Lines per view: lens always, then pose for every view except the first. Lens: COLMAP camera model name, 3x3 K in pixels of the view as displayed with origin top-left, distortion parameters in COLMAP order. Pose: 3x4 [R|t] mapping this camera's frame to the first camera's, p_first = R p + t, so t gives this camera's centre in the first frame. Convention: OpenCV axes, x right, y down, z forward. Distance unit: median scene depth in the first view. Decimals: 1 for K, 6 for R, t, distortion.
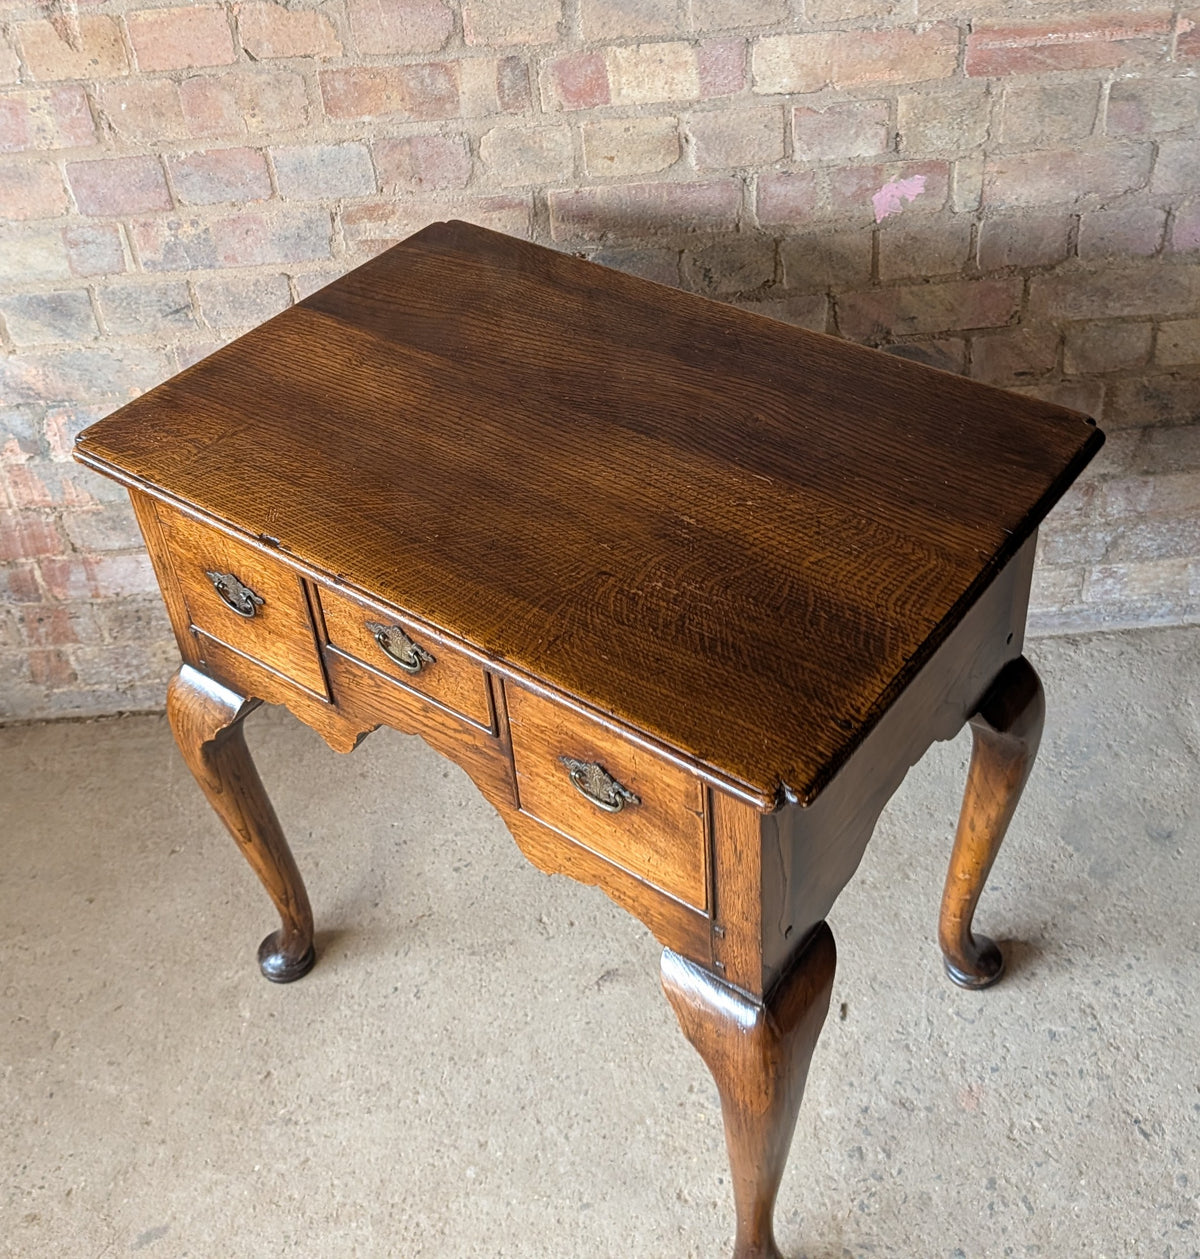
lens RADIAL K [[1495.4, 0, 610.5], [0, 1495.4, 491.0], [0, 0, 1]] dist [0.007499, -0.026692]
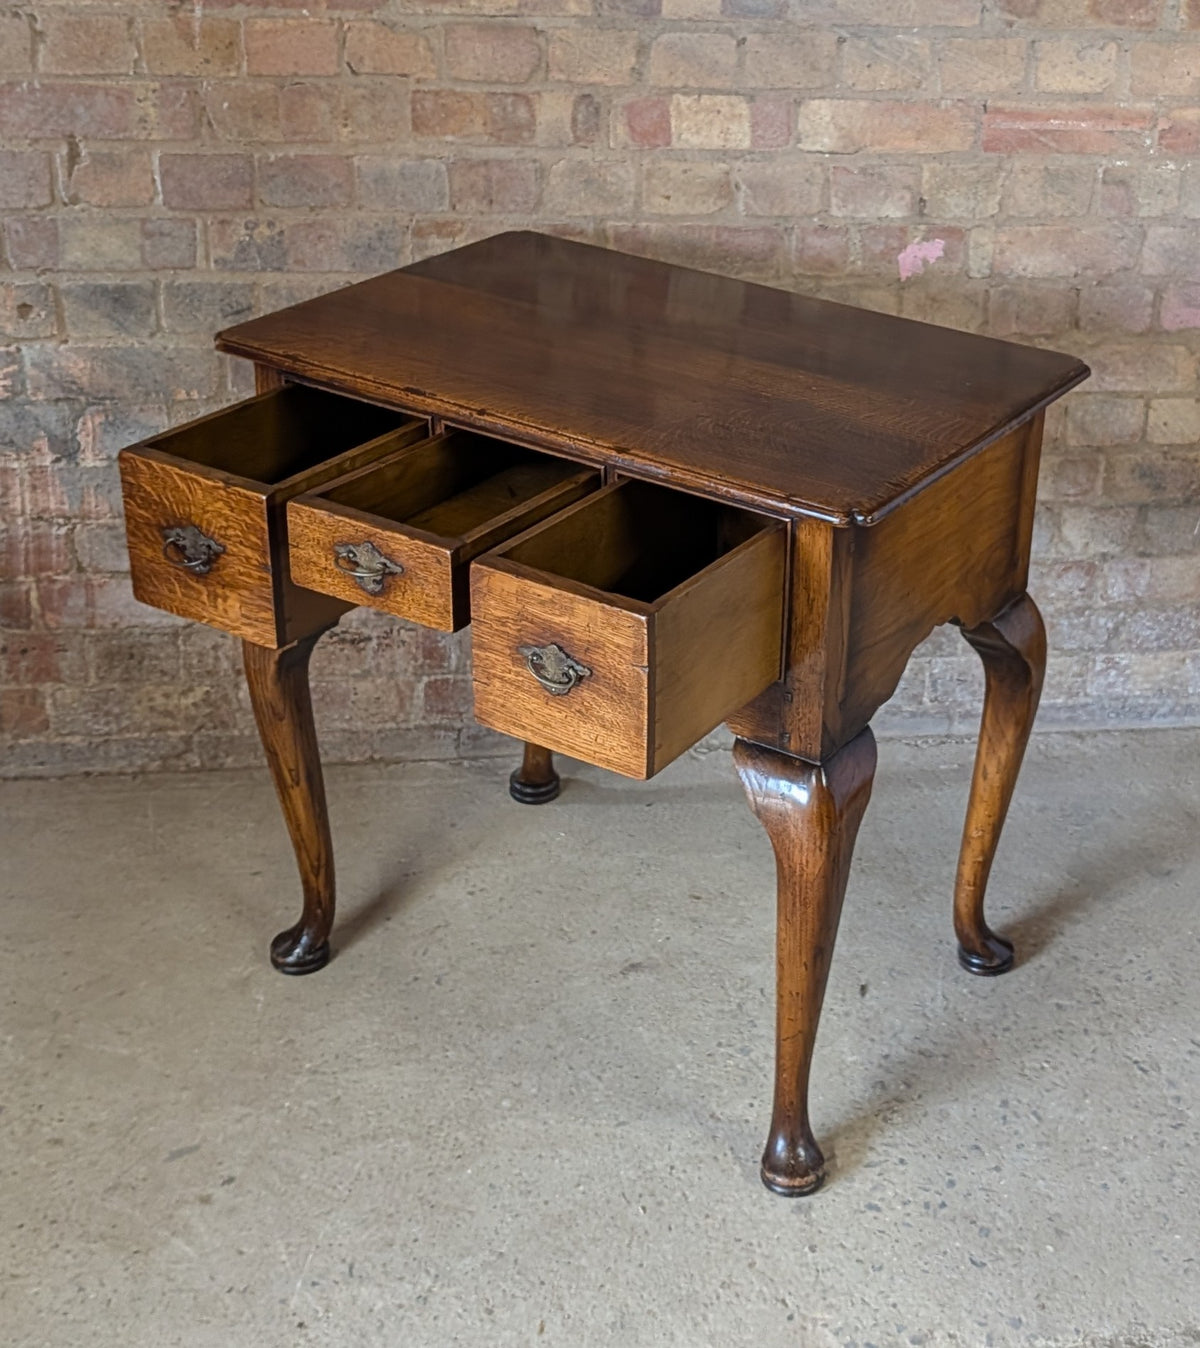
lens RADIAL K [[2080.0, 0, 817.3], [0, 2080.0, 564.6], [0, 0, 1]] dist [0.153776, -0.617993]
pose [[0.985941, 0.053065, 0.158441, -0.119450], [-0.018570, 0.977156, -0.211708, 0.362790], [-0.166056, 0.205790, 0.964404, -0.446392]]
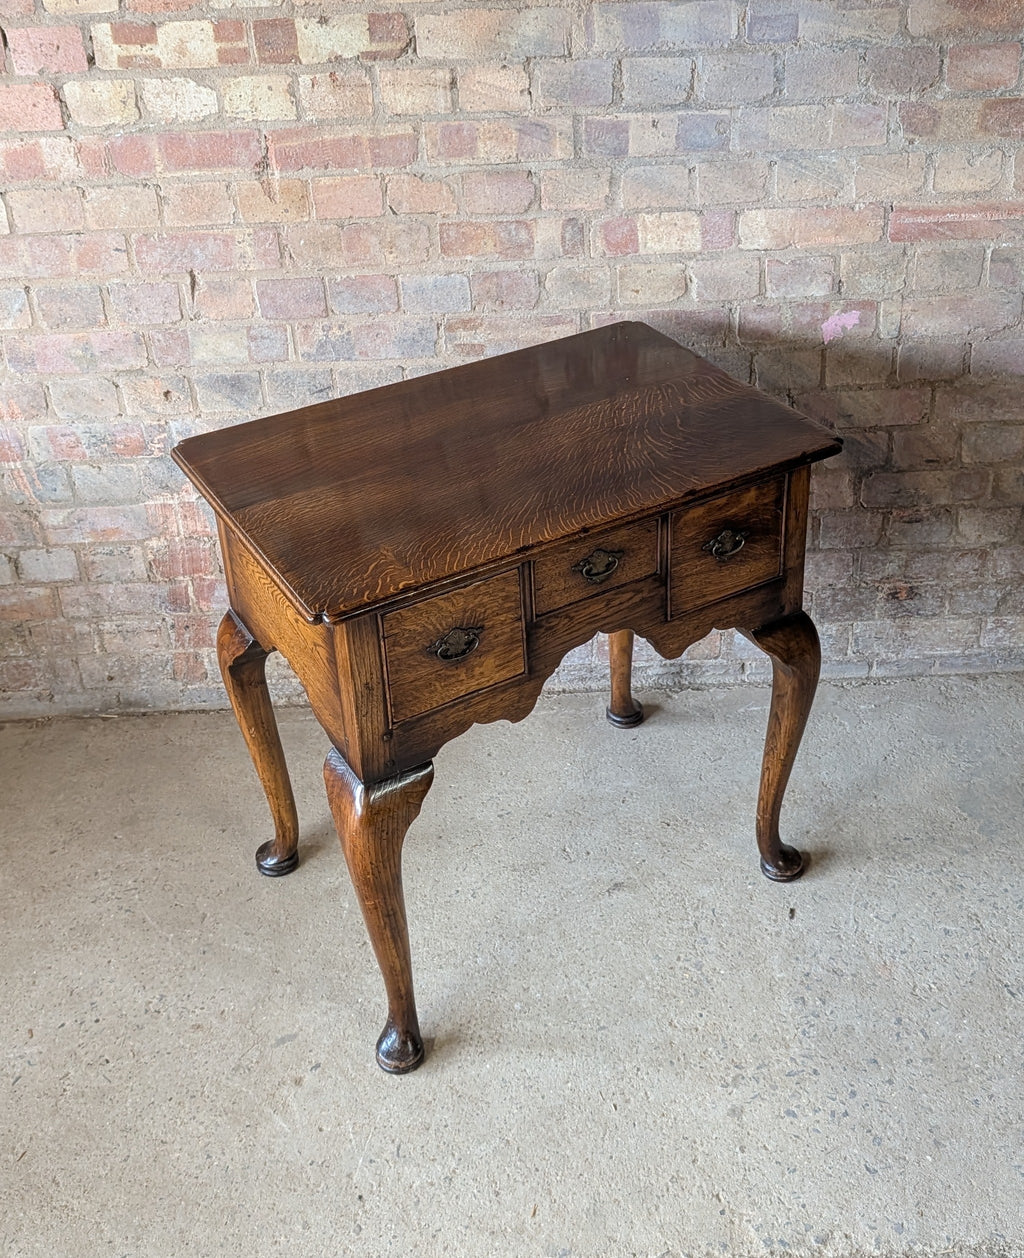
lens RADIAL K [[1467.3, 0, 555.1], [0, 1467.3, 517.9], [0, 0, 1]] dist [0.123363, -0.444644]
pose [[0.999370, 0.034021, -0.010148, -0.055363], [-0.034944, 0.993107, -0.111881, 0.148732], [0.006272, 0.112165, 0.993670, -0.361783]]
